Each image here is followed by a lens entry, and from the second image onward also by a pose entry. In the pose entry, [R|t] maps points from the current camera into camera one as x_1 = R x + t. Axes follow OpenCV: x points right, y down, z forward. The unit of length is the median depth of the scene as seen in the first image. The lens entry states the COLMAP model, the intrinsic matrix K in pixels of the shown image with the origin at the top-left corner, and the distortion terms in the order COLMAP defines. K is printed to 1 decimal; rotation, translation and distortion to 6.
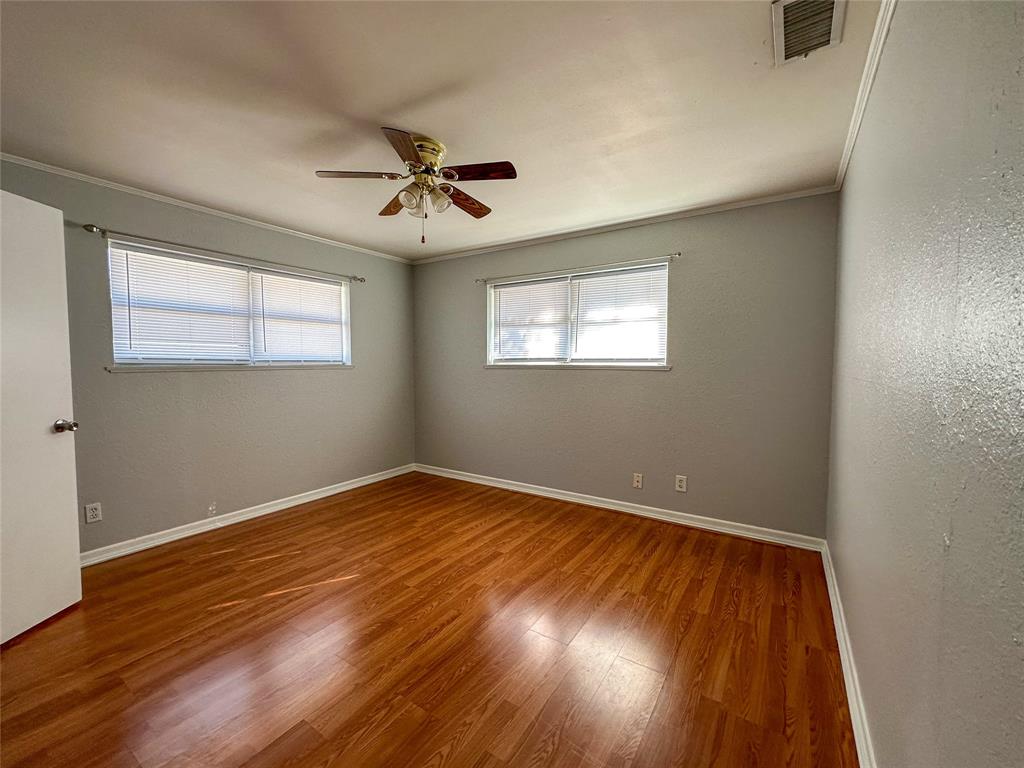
lens RADIAL K [[421.8, 0, 509.8], [0, 421.8, 386.8], [0, 0, 1]] dist [-0.001017, 0.000046]
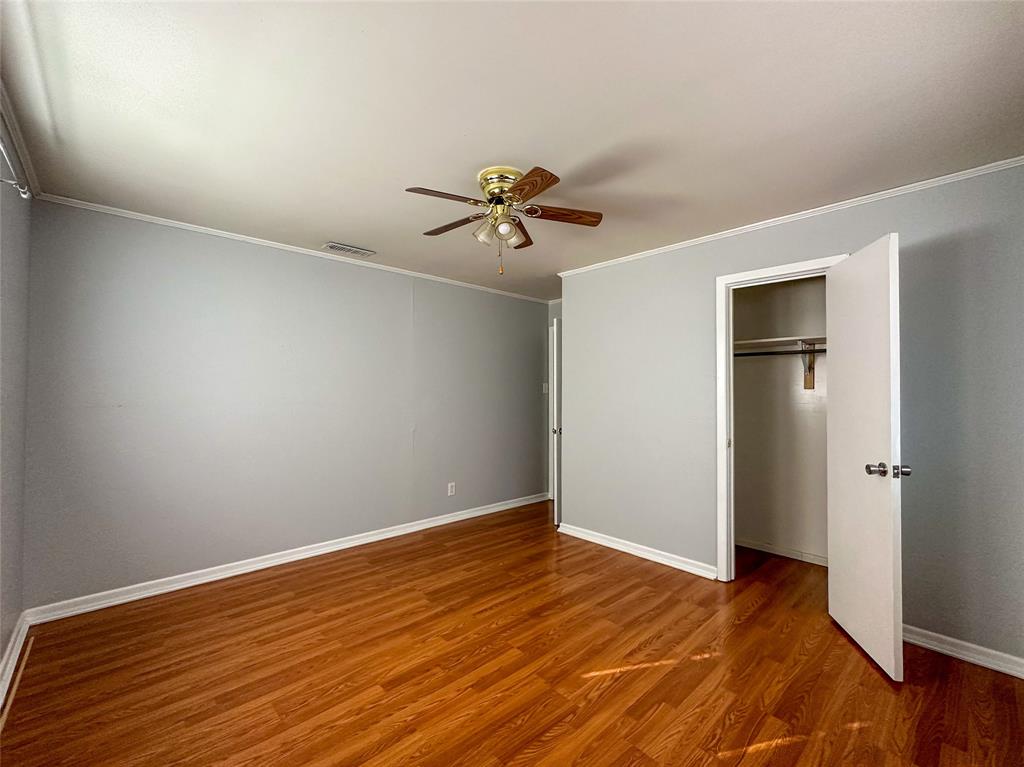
lens RADIAL K [[421.8, 0, 513.0], [0, 421.8, 385.1], [0, 0, 1]] dist [-0.001017, 0.000046]
pose [[-0.972645, -0.002911, 0.232277, -0.405560], [0.006711, 0.999152, 0.040623, -0.112507], [-0.232198, 0.041071, -0.971801, 1.723919]]
